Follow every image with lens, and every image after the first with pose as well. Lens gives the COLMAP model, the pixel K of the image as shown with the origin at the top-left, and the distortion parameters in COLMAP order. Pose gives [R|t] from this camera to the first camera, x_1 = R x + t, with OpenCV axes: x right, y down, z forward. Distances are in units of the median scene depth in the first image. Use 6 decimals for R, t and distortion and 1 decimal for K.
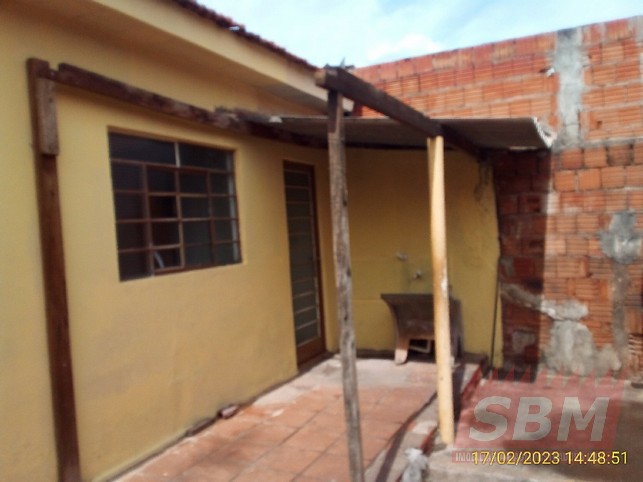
lens RADIAL K [[572.7, 0, 320.9], [0, 572.7, 233.8], [0, 0, 1]] dist [0.086638, -0.161427]
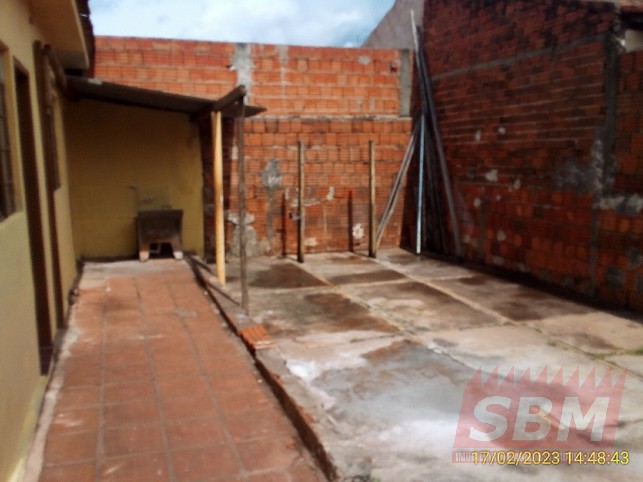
lens RADIAL K [[572.7, 0, 320.9], [0, 572.7, 233.8], [0, 0, 1]] dist [0.086638, -0.161427]
pose [[0.711687, -0.050503, 0.700679, -0.569693], [-0.018525, 0.995716, 0.090586, 0.022283], [-0.702252, -0.077449, 0.707703, -0.322345]]
